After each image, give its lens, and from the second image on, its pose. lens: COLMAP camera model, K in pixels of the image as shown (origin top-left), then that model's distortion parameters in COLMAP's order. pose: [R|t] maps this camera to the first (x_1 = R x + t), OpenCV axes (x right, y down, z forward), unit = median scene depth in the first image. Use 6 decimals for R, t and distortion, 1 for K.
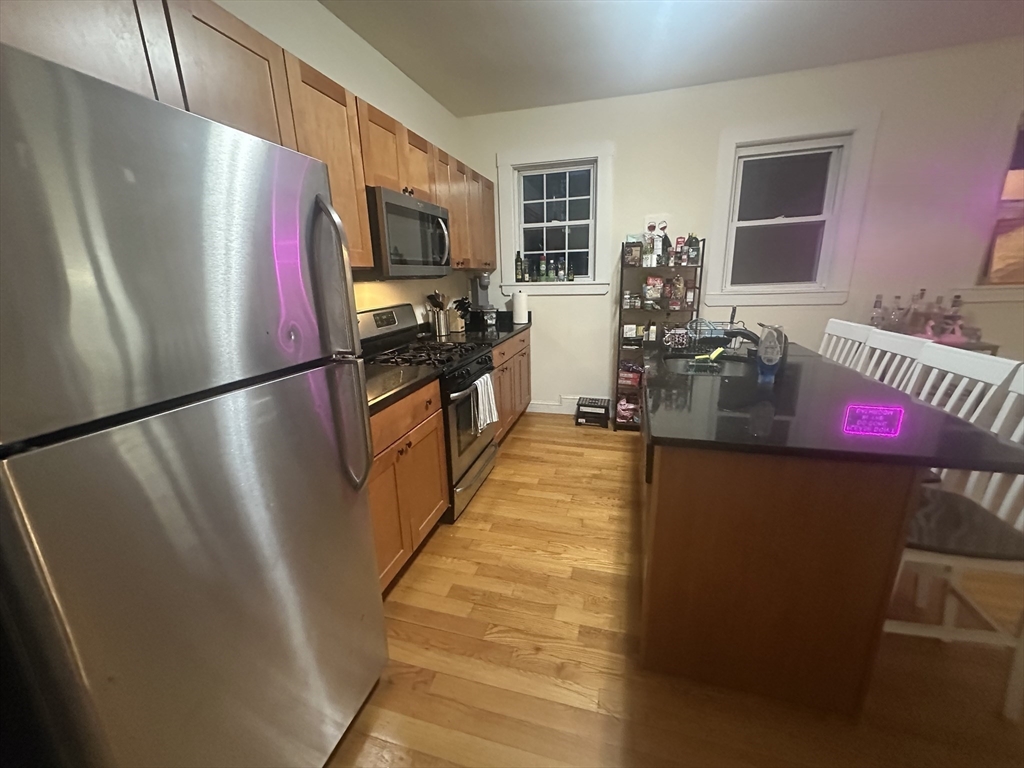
lens RADIAL K [[400.0, 0, 510.9], [0, 400.0, 379.2], [0, 0, 1]] dist [-0.000741, -0.000009]
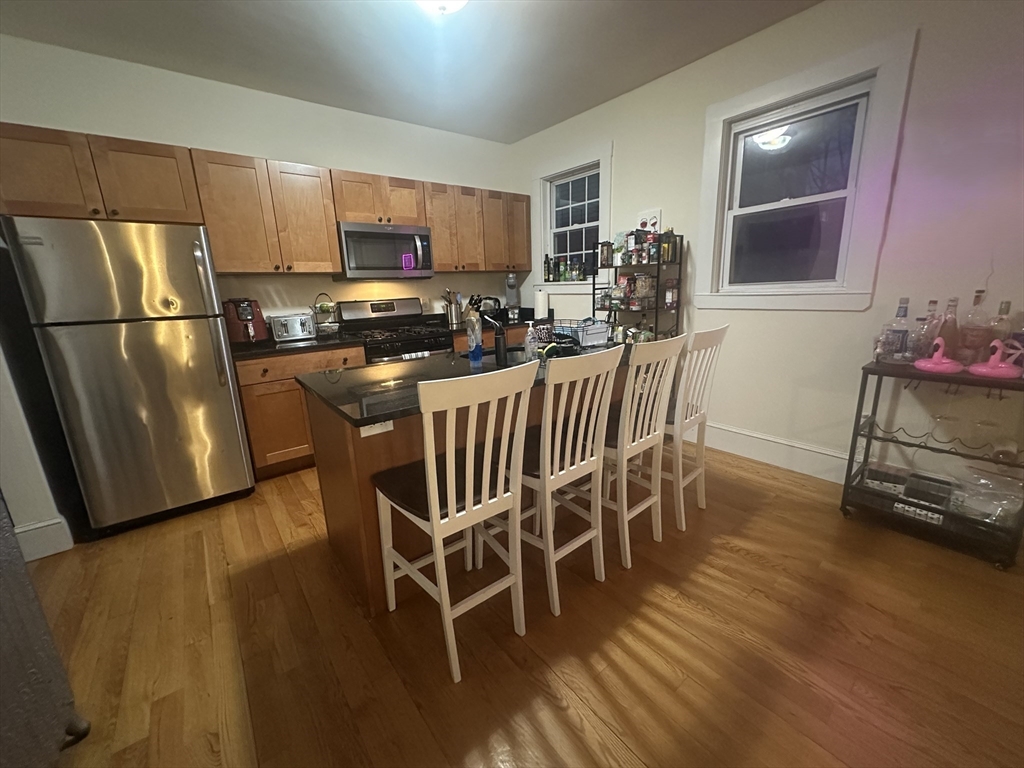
lens RADIAL K [[400.0, 0, 513.9], [0, 400.0, 379.8], [0, 0, 1]] dist [-0.000741, -0.000009]
pose [[0.819113, 0.132608, -0.558094, 0.677673], [-0.133339, 0.990279, 0.039597, -0.008184], [0.557920, 0.041981, 0.828832, 0.052037]]
